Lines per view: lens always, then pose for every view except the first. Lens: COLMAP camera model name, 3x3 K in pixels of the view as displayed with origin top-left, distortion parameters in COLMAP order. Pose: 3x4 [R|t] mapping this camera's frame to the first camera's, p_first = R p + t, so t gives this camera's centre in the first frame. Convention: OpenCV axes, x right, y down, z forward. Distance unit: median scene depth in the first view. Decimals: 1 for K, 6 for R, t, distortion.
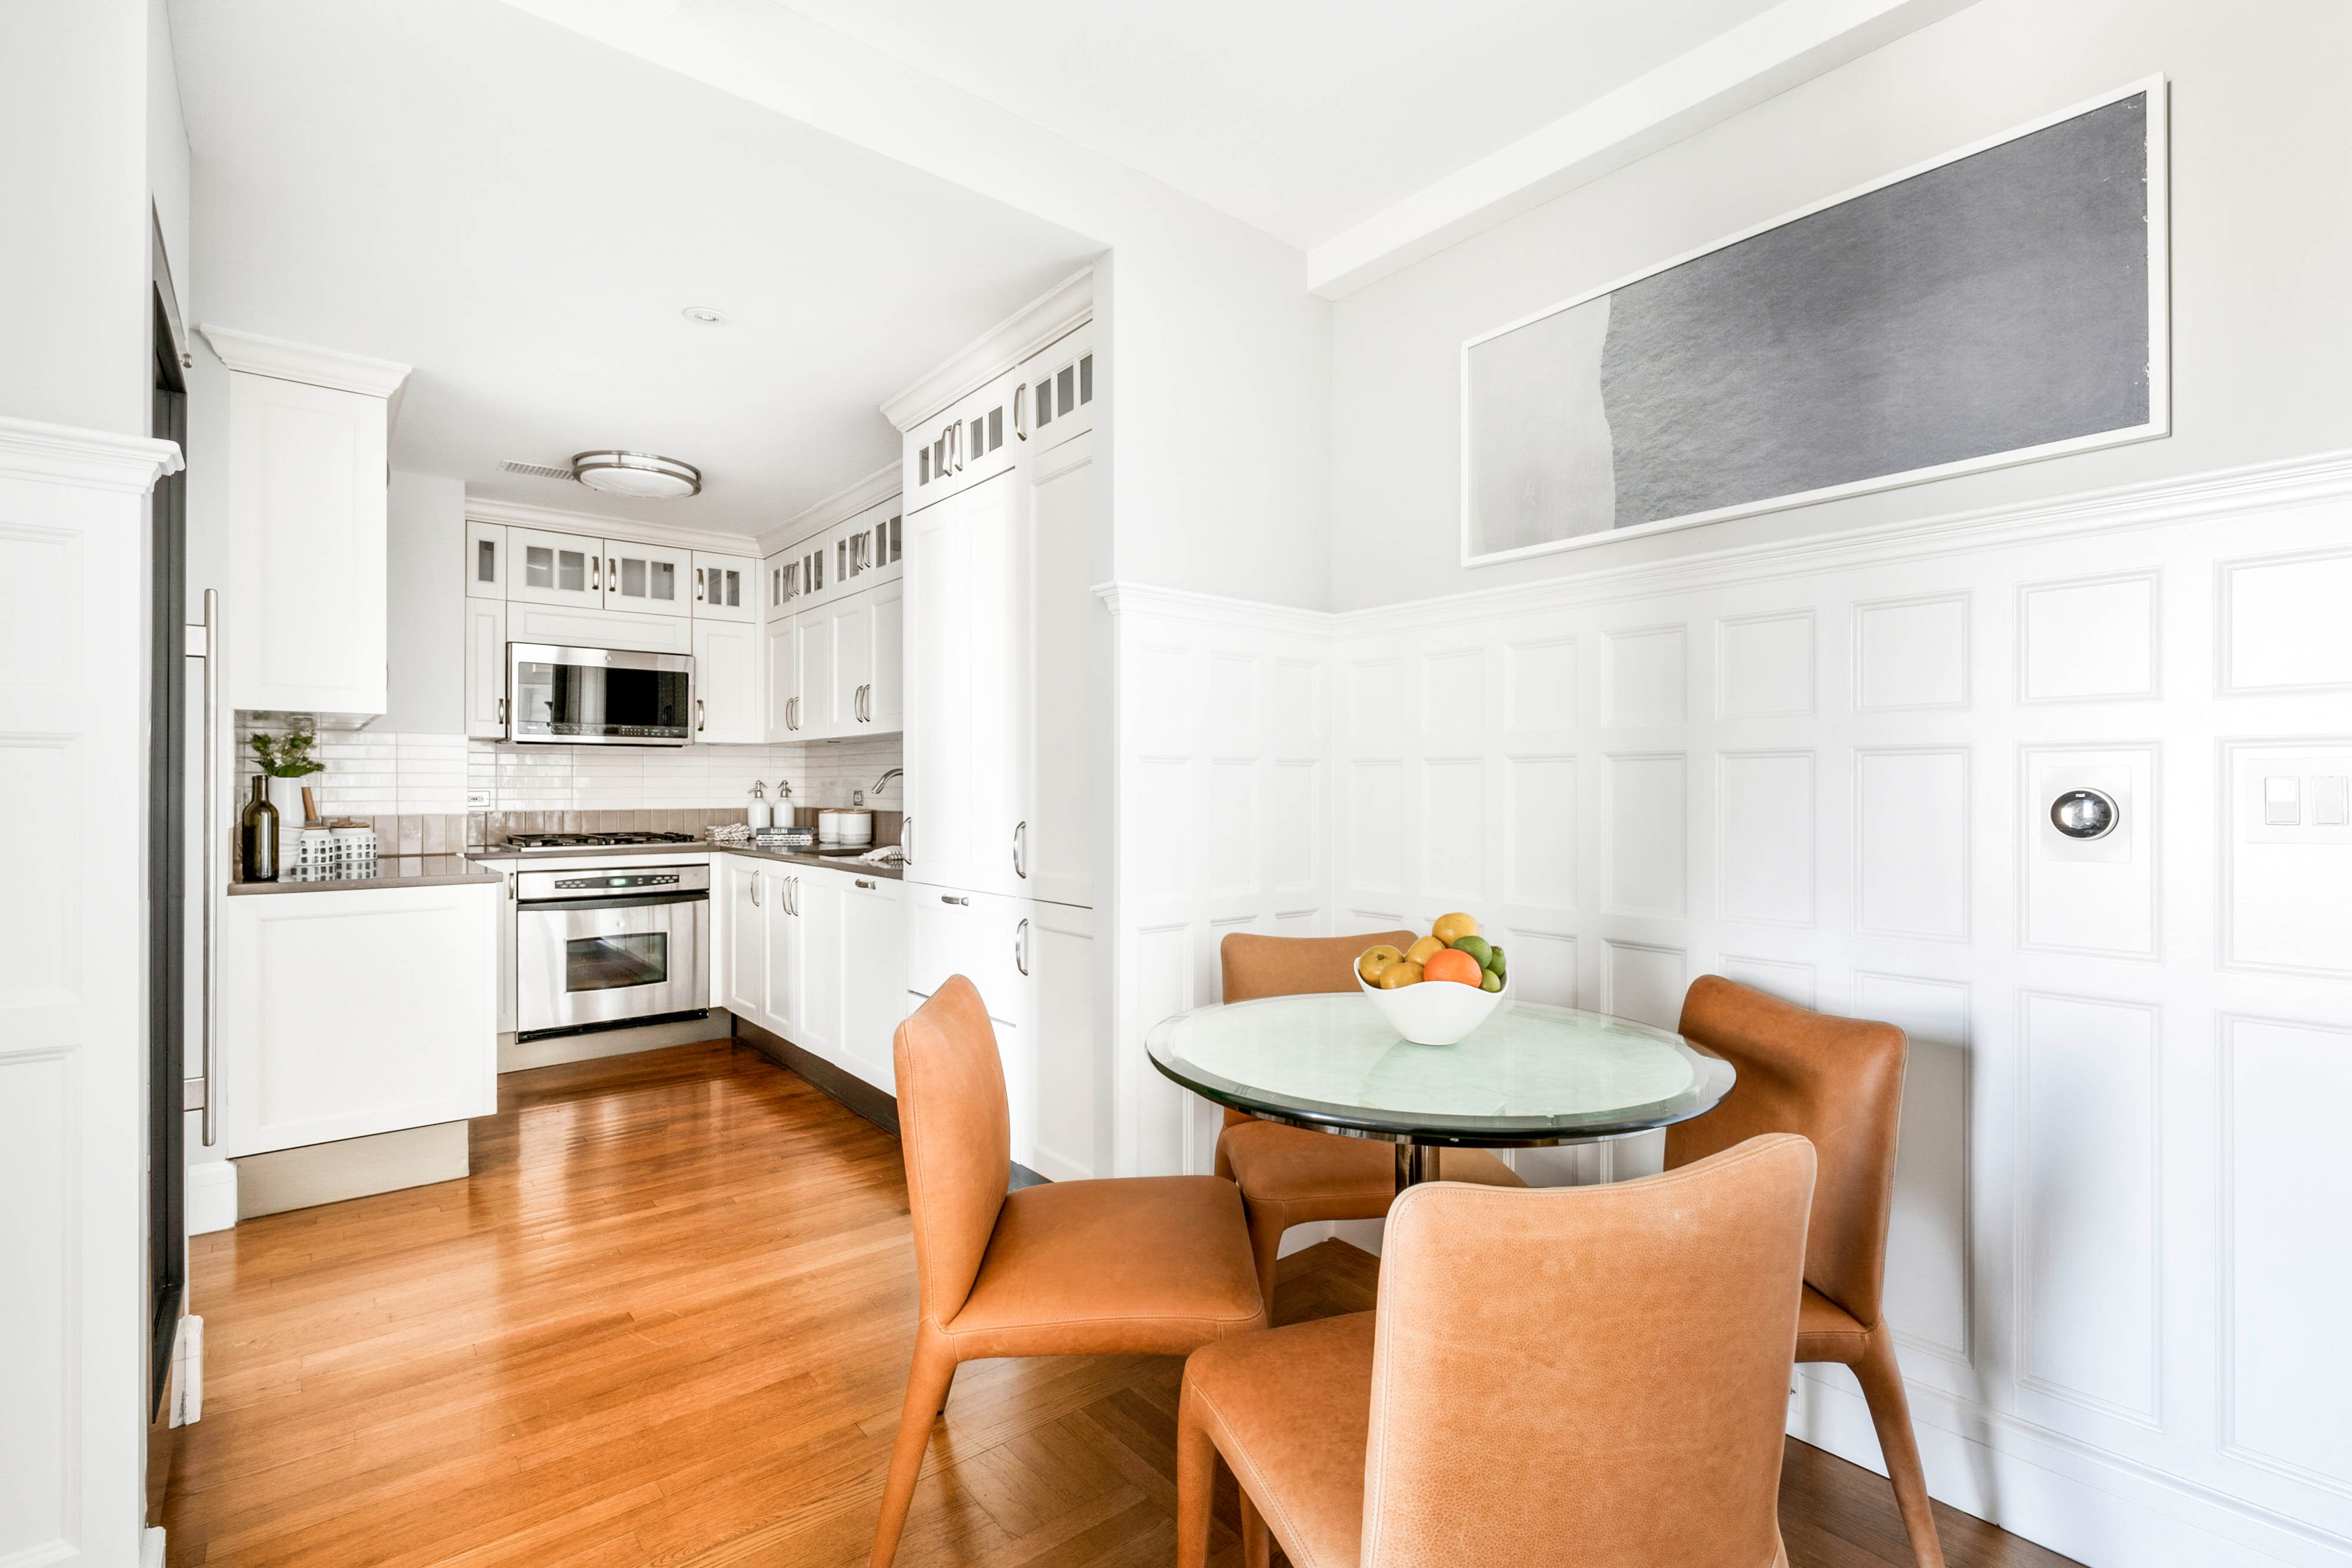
lens RADIAL K [[1078.0, 0, 1163.1], [0, 1078.0, 779.6], [0, 0, 1]] dist [0.000131, 0.000017]
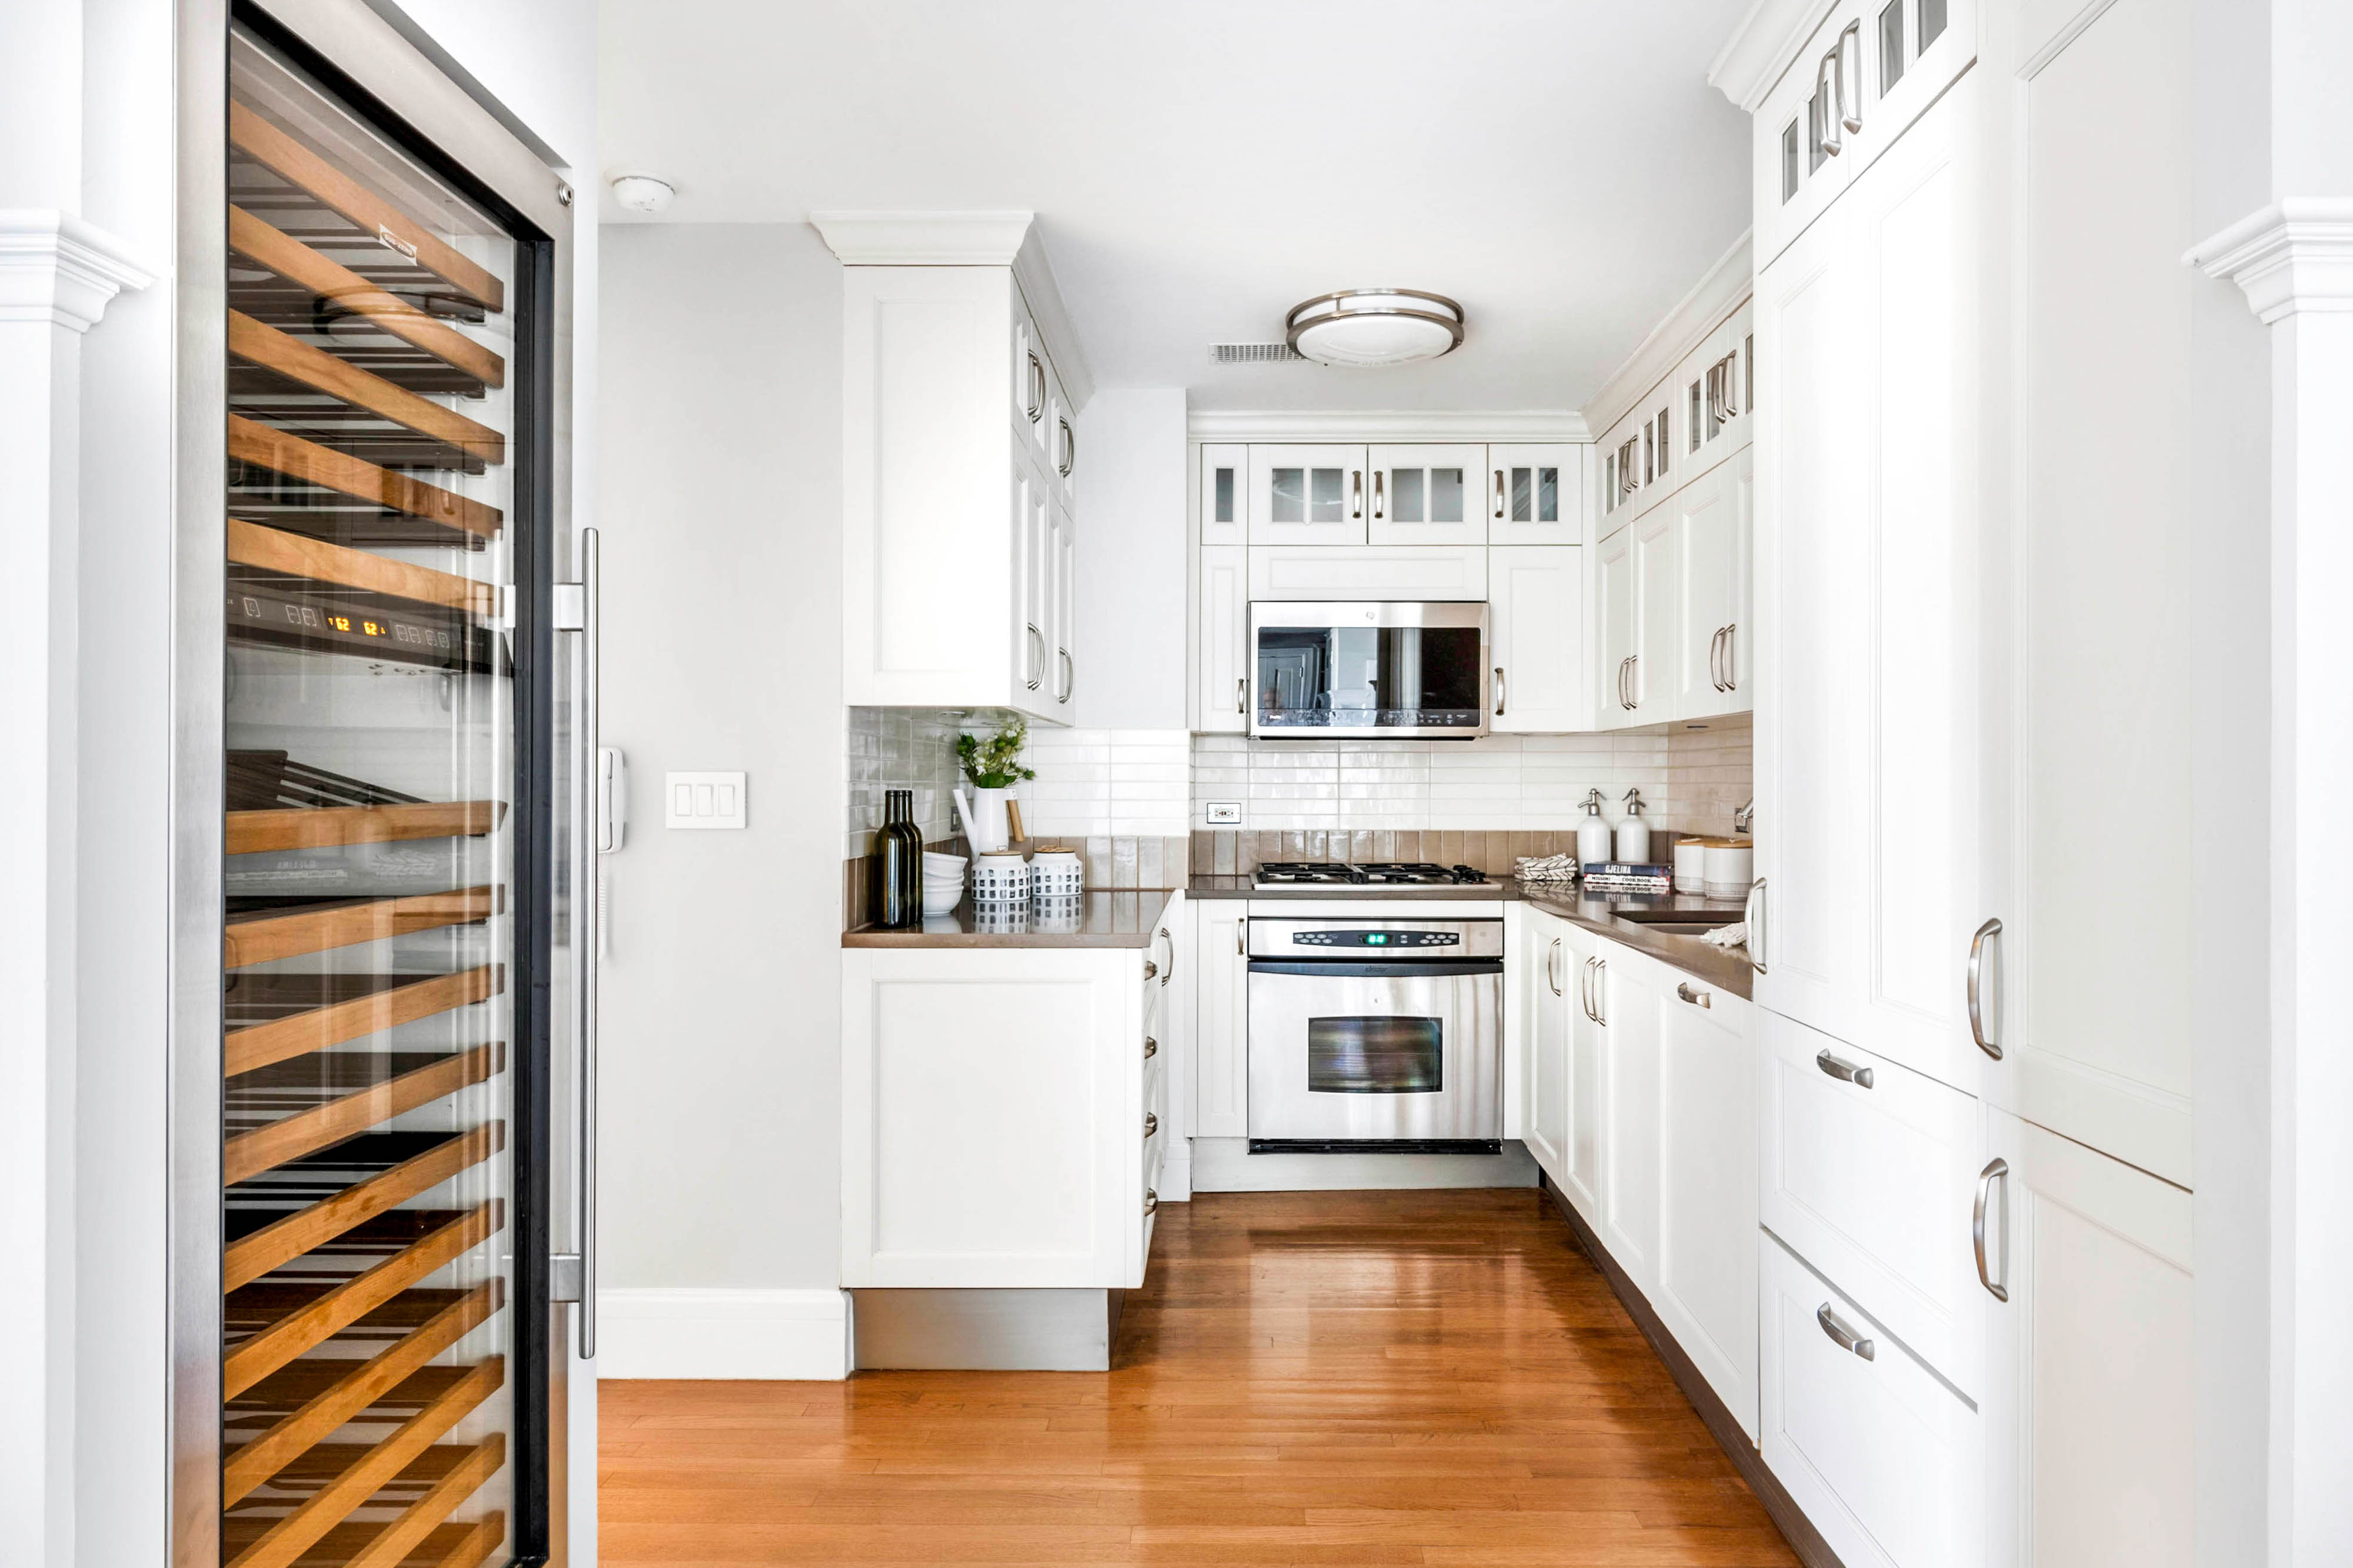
lens RADIAL K [[1361.2, 0, 1254.4], [0, 1361.2, 778.8], [0, 0, 1]] dist [-0.004261, 0.001961]
pose [[0.769511, 0.001231, -0.638632, -0.012130], [0.002328, 0.999986, 0.004732, -0.011499], [0.638629, -0.005128, 0.769498, 0.293976]]
